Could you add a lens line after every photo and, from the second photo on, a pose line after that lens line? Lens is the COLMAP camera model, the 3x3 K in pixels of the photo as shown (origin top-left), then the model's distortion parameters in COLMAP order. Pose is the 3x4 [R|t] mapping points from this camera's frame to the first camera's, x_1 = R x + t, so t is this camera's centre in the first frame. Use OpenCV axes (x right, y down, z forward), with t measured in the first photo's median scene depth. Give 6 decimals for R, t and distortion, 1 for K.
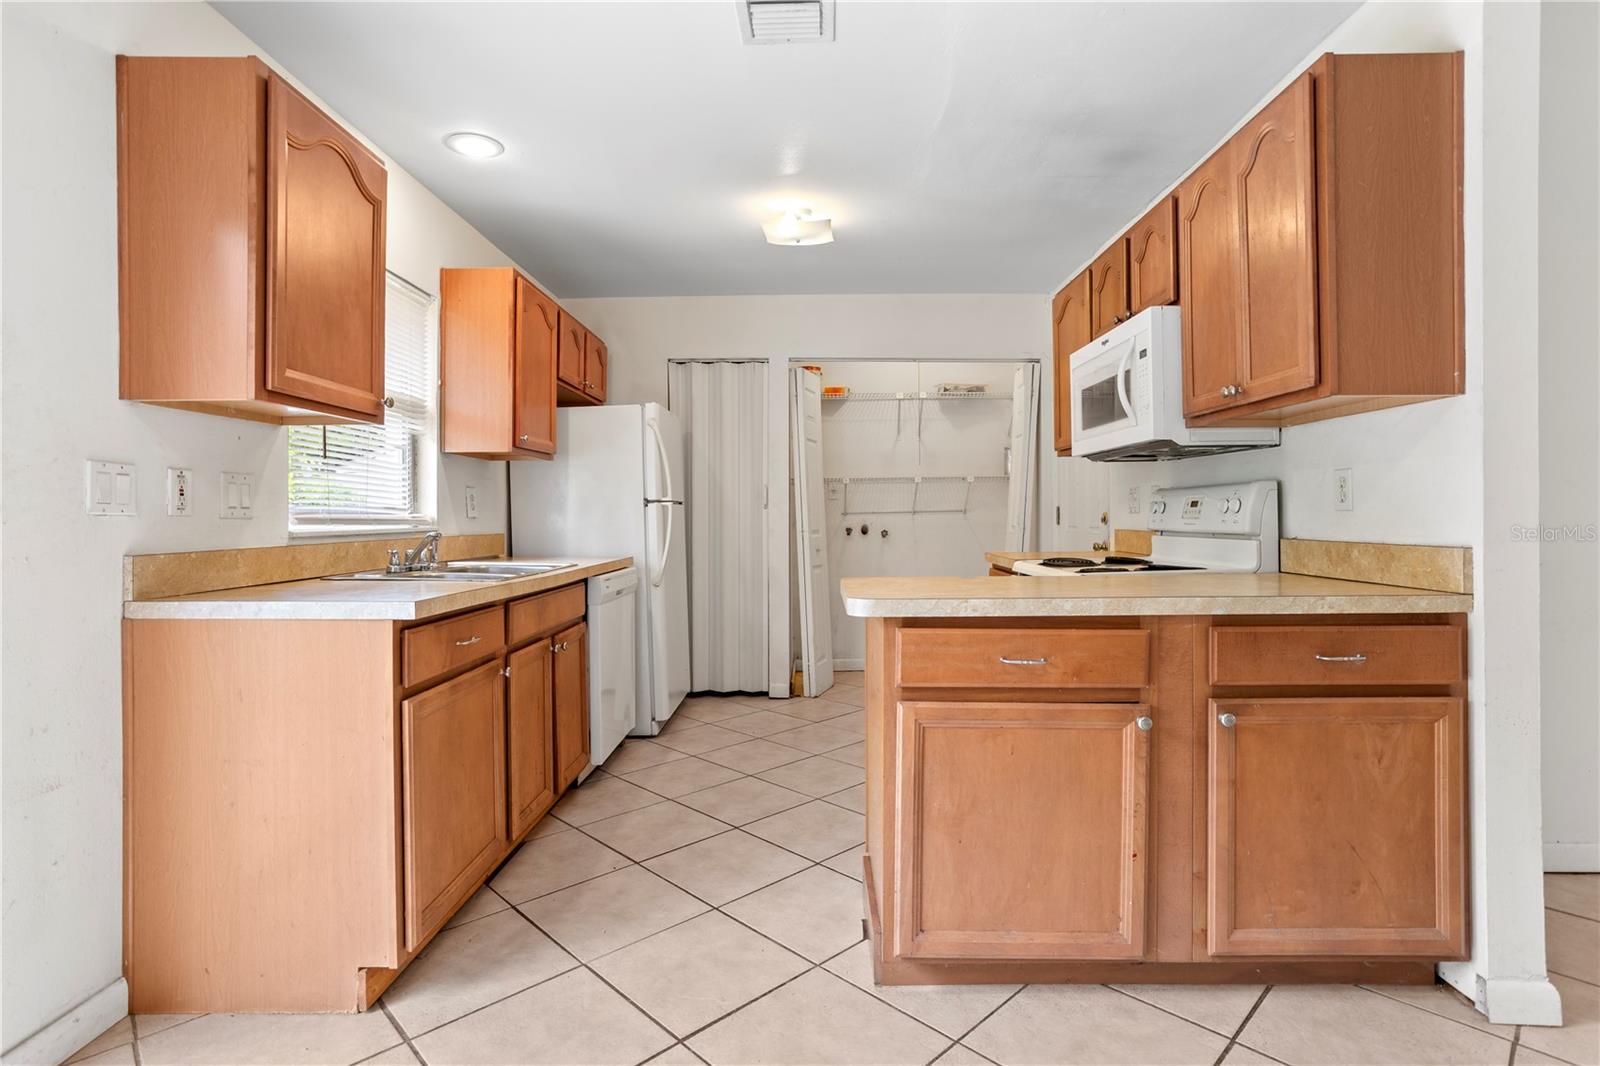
lens RADIAL K [[791.2, 0, 802.2], [0, 791.2, 512.1], [0, 0, 1]] dist [-0.053665, 0.030364]
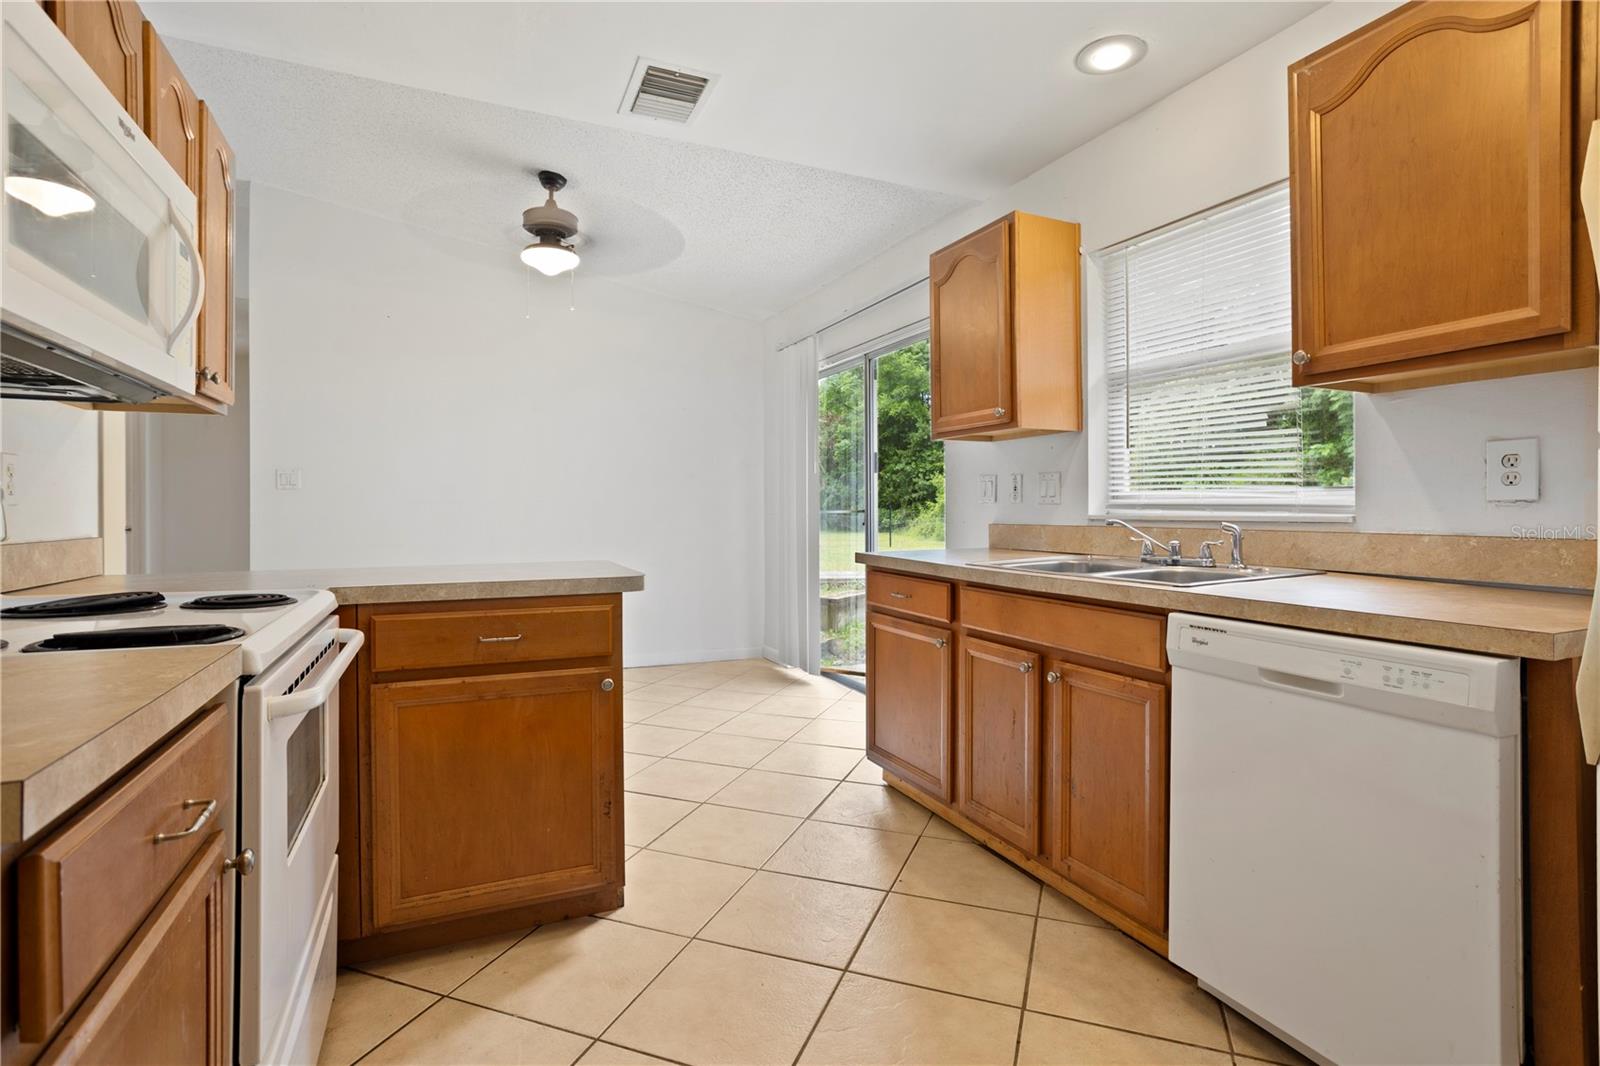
lens RADIAL K [[780.1, 0, 805.1], [0, 780.1, 507.9], [0, 0, 1]] dist [-0.053728, 0.029712]
pose [[-0.903720, 0.010260, -0.428002, 0.355507], [0.011557, 0.999933, -0.000431, 0.013374], [0.427969, -0.005336, -0.903778, 2.518009]]
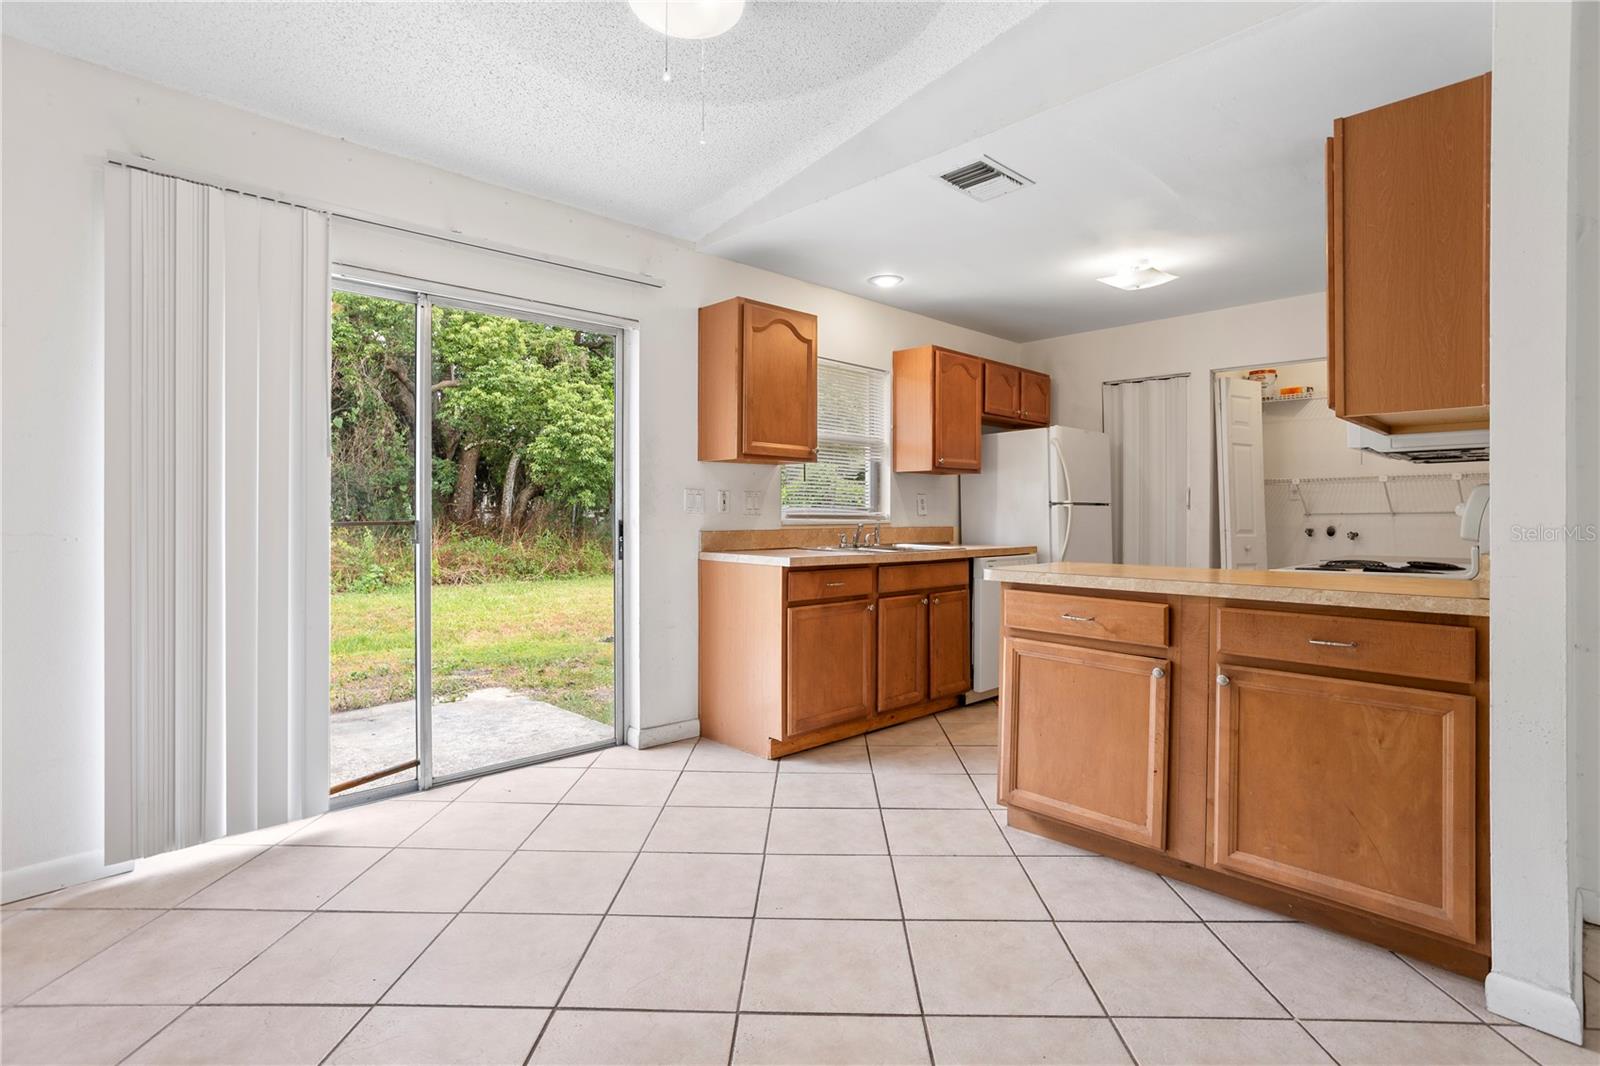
lens RADIAL K [[780.1, 0, 805.1], [0, 780.1, 507.9], [0, 0, 1]] dist [-0.053728, 0.029712]
pose [[0.703179, 0.002994, -0.711007, 0.928382], [-0.003996, 0.999992, 0.000258, -0.011991], [0.711002, 0.002660, 0.703185, -0.359387]]
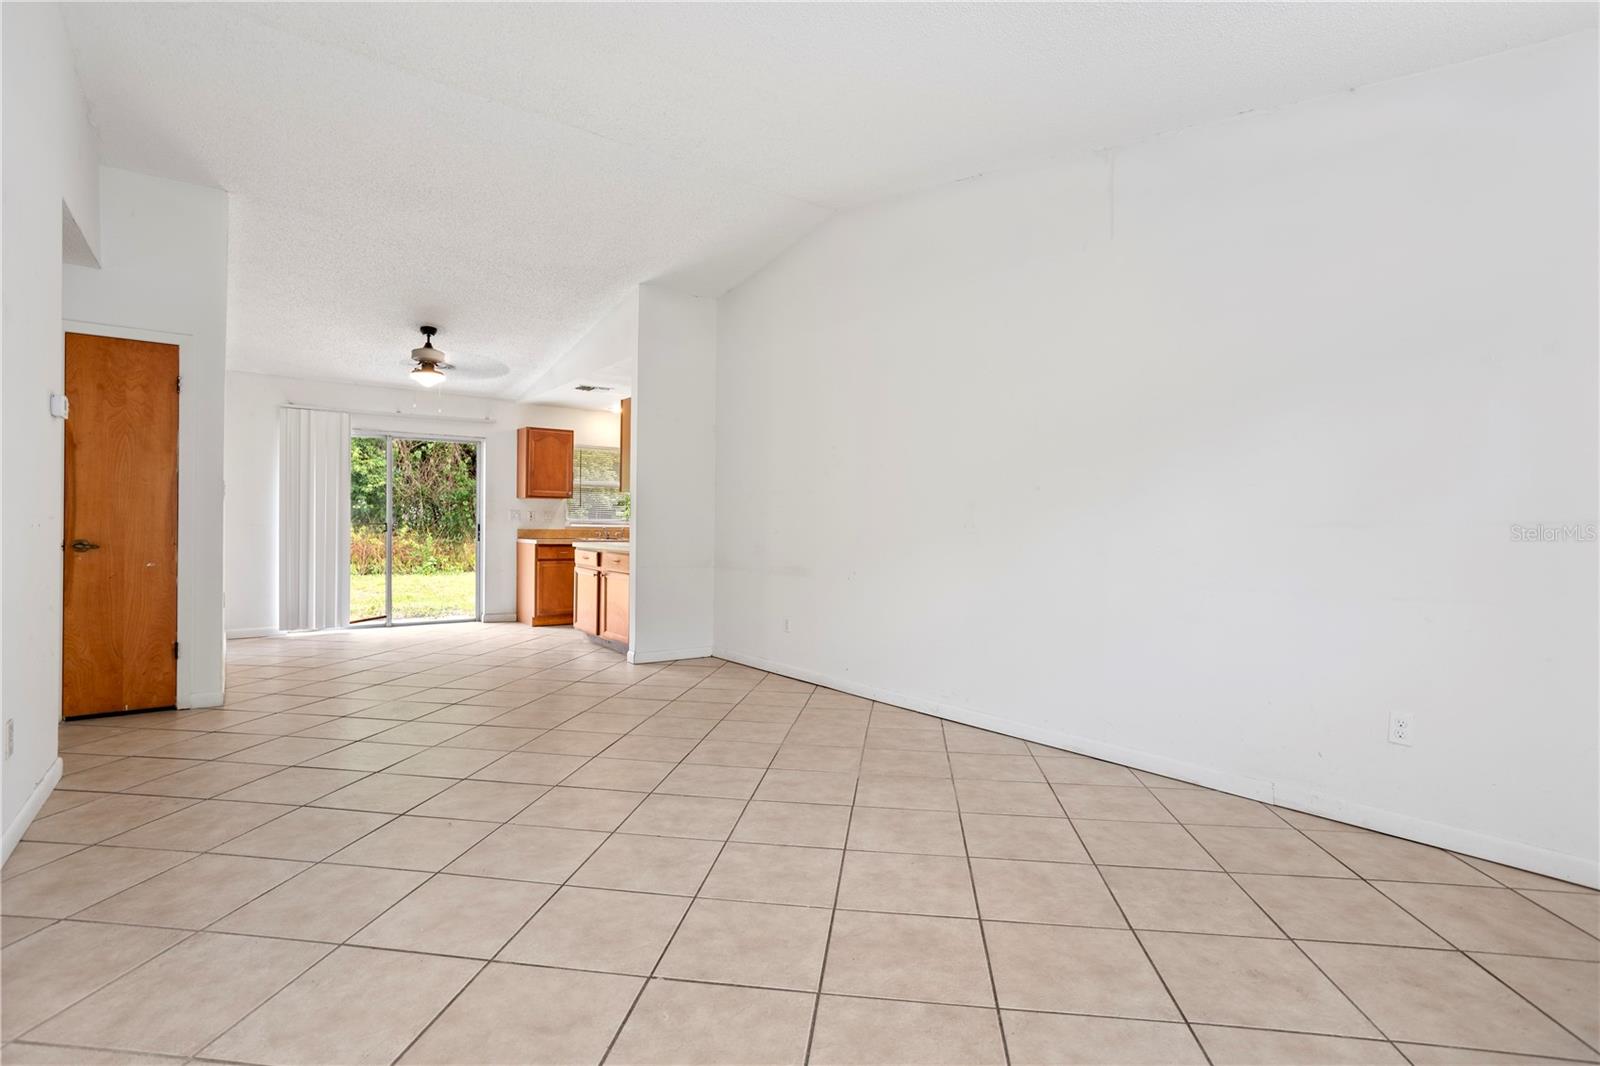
lens RADIAL K [[771.2, 0, 806.5], [0, 771.2, 527.4], [0, 0, 1]] dist [-0.054150, 0.028543]
pose [[0.619192, 0.015777, -0.785081, 4.124017], [-0.012383, 0.999870, 0.010327, -0.030754], [0.785142, 0.003328, 0.619307, -0.586505]]
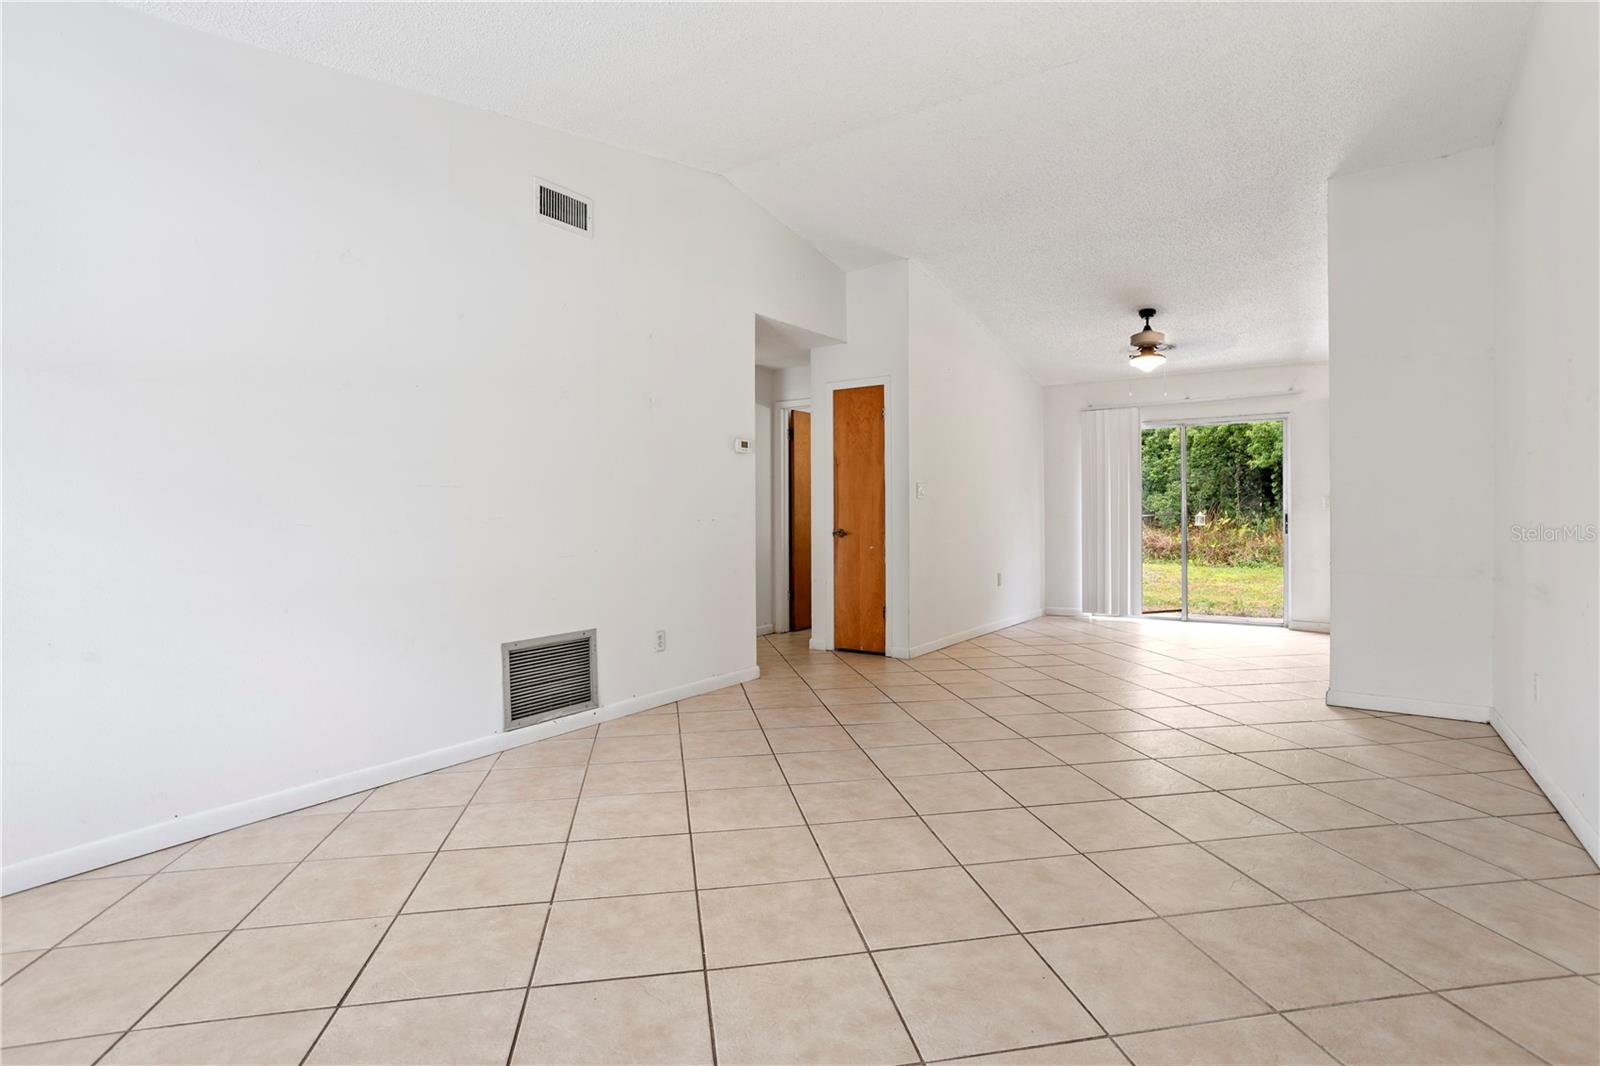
lens RADIAL K [[791.2, 0, 802.2], [0, 791.2, 512.1], [0, 0, 1]] dist [-0.053665, 0.030364]
pose [[-0.560432, 0.008628, -0.828155, 3.992957], [0.012231, 0.999923, 0.002141, -0.027881], [0.828110, -0.008929, -0.560495, 0.962230]]
